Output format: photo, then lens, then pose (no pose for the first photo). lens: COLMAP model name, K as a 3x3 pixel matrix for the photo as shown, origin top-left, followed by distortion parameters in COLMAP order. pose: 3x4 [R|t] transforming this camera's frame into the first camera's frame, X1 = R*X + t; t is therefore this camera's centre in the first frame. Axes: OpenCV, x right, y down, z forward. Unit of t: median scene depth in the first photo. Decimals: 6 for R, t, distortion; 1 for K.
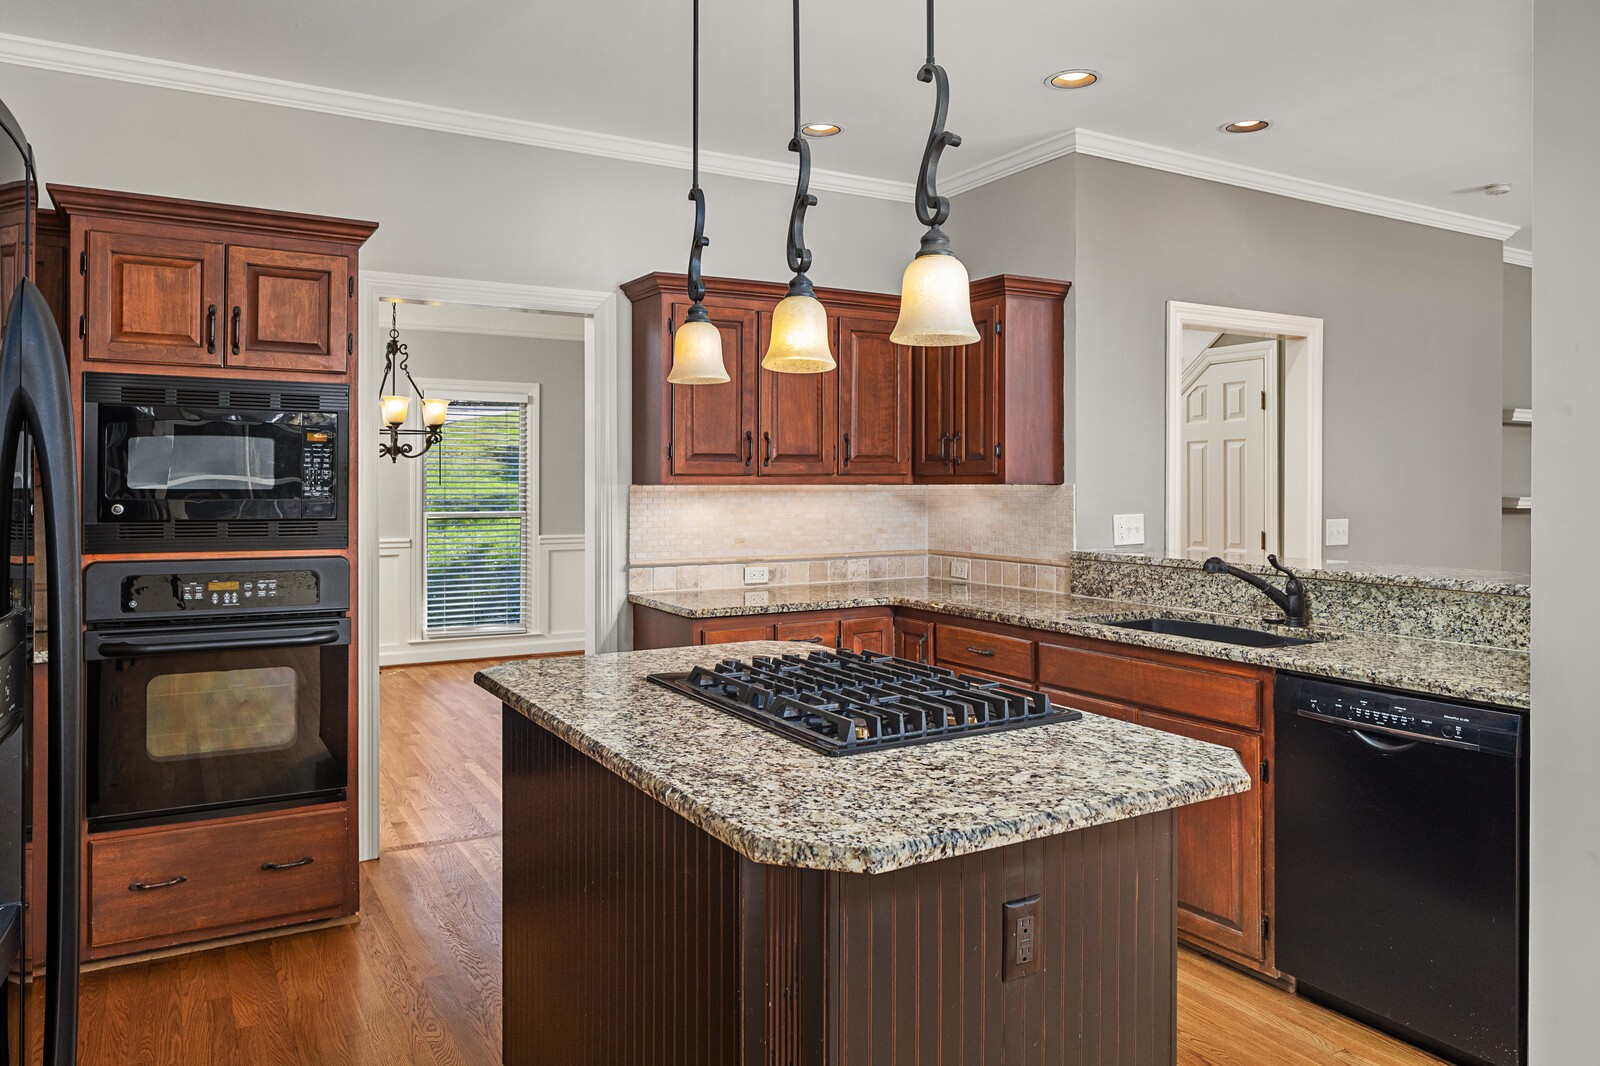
lens RADIAL K [[1081.0, 0, 797.3], [0, 1081.0, 487.3], [0, 0, 1]] dist [-0.007233, 0.000829]
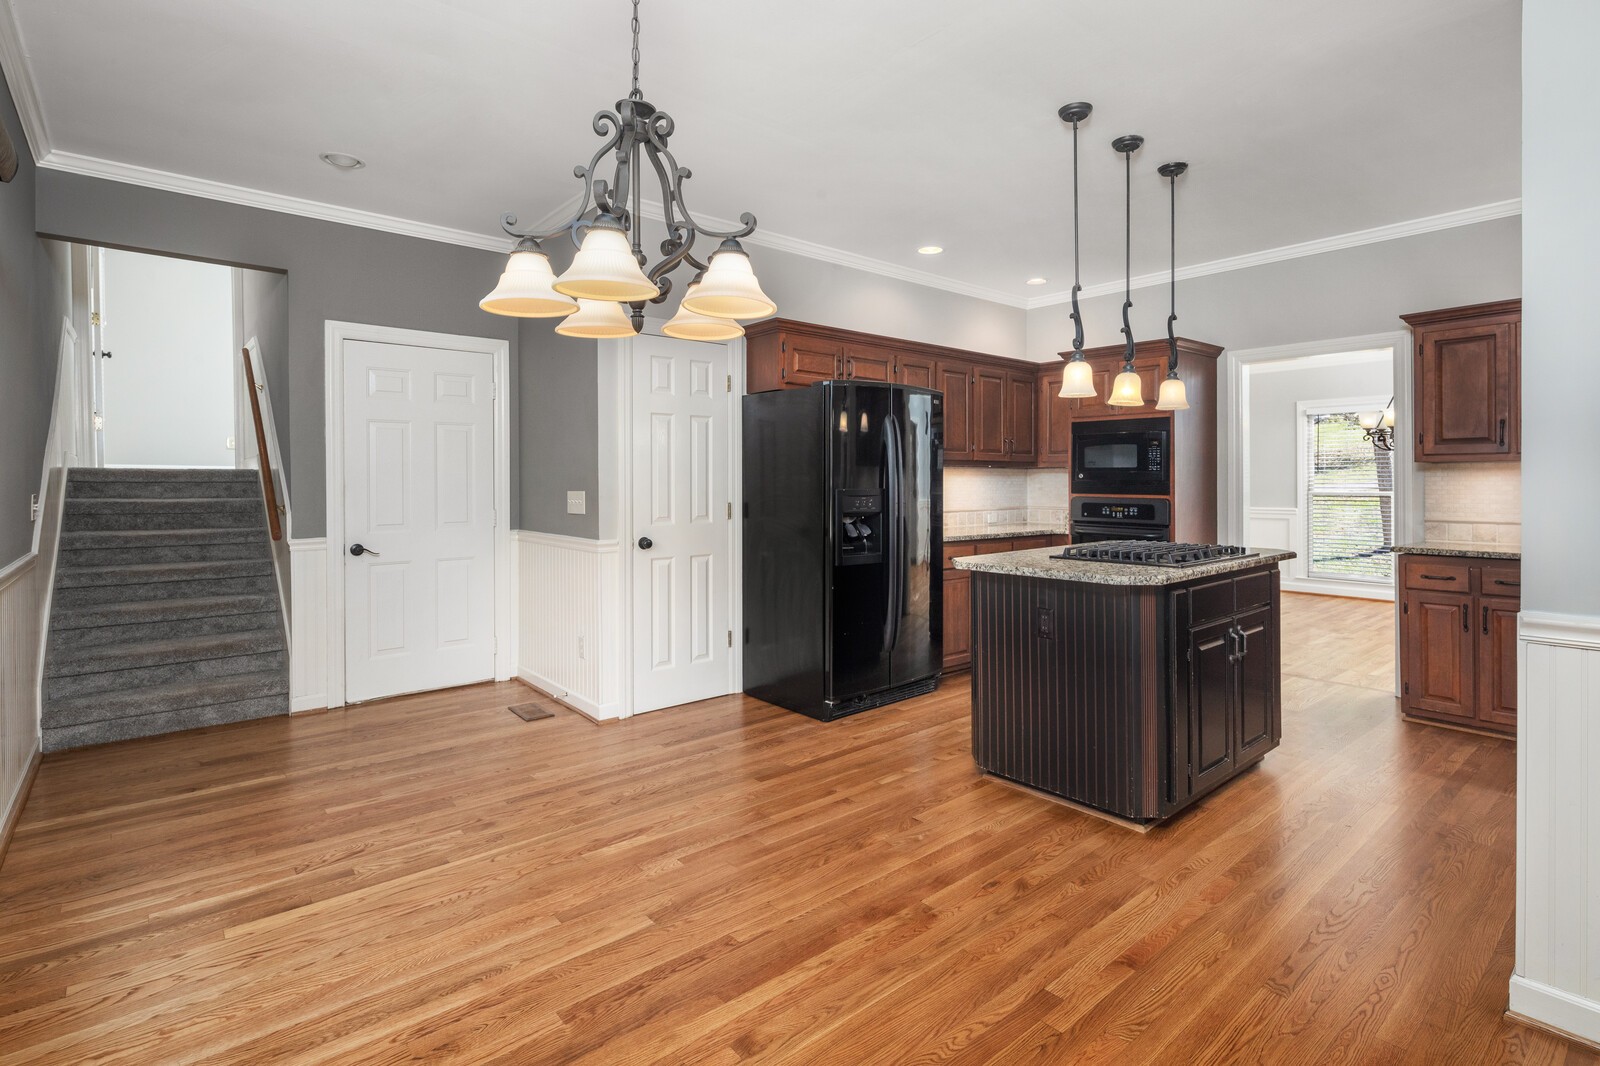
lens RADIAL K [[791.8, 0, 785.9], [0, 791.8, 477.6], [0, 0, 1]] dist [0.000740, -0.001224]
pose [[0.162398, -0.004881, -0.986713, 0.877478], [-0.003304, 0.999979, -0.005491, 0.030061], [0.986720, 0.004152, 0.162379, 0.018748]]
